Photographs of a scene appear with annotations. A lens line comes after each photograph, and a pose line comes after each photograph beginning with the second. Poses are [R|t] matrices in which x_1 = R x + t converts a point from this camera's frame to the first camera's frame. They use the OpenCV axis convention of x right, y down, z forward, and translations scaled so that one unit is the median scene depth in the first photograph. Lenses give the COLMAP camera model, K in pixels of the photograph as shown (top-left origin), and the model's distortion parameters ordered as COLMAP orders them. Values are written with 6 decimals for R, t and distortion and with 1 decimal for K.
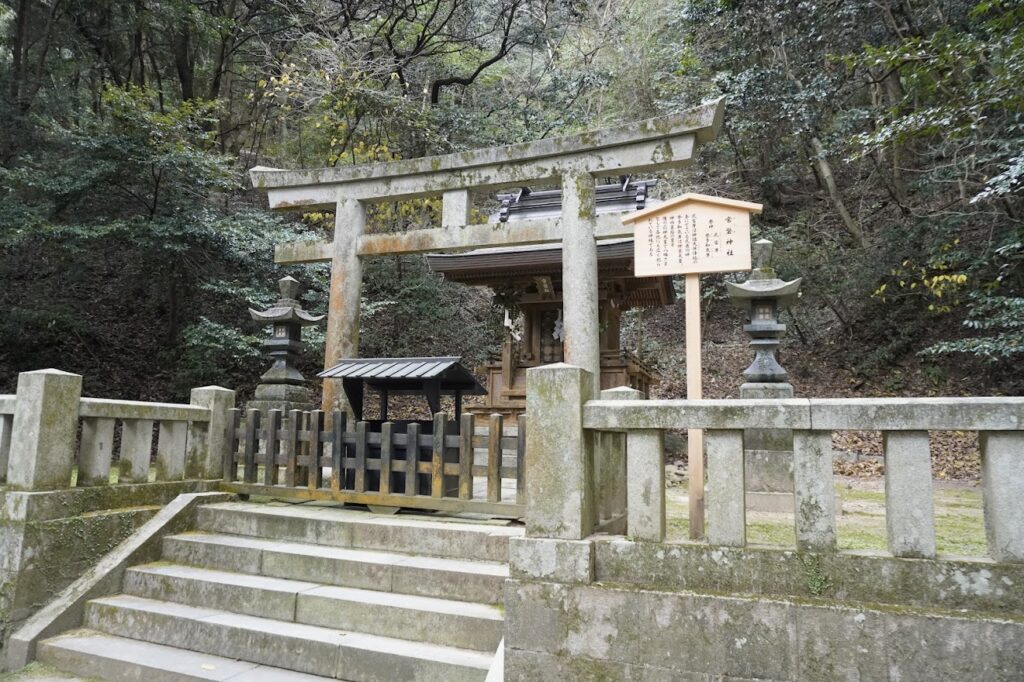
lens RADIAL K [[689.5, 0, 515.0], [0, 689.5, 332.5], [0, 0, 1]] dist [-0.034170, 0.003767]
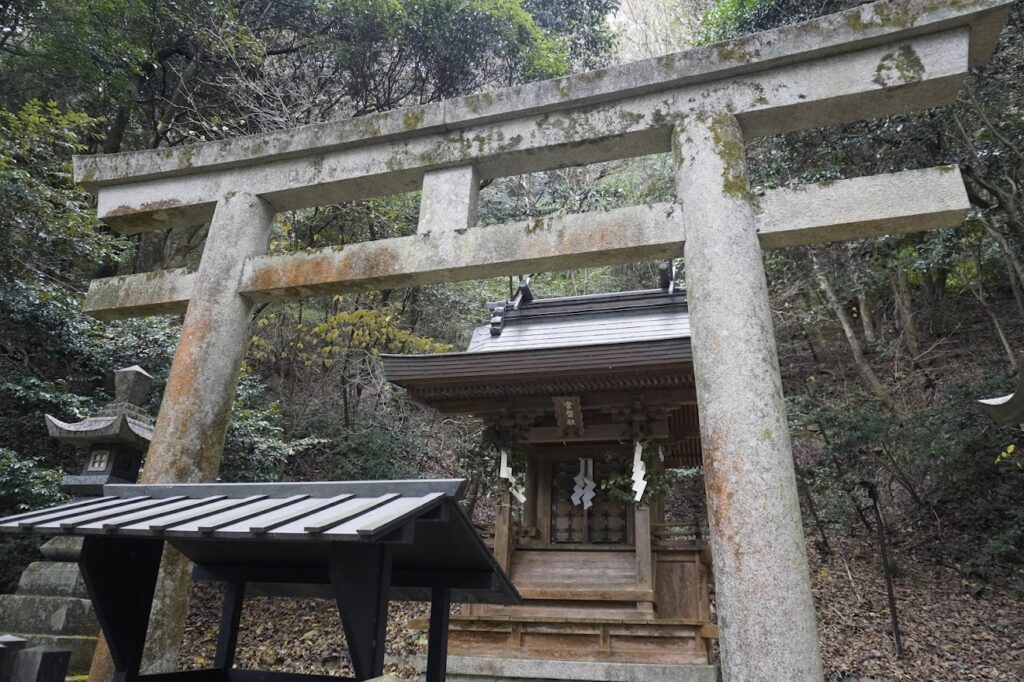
lens RADIAL K [[689.5, 0, 515.0], [0, 689.5, 332.5], [0, 0, 1]] dist [-0.034170, 0.003767]
pose [[0.997487, 0.045433, 0.054372, -0.059593], [-0.029175, 0.962656, -0.269149, 0.043873], [-0.064569, 0.266887, 0.961562, 0.538611]]
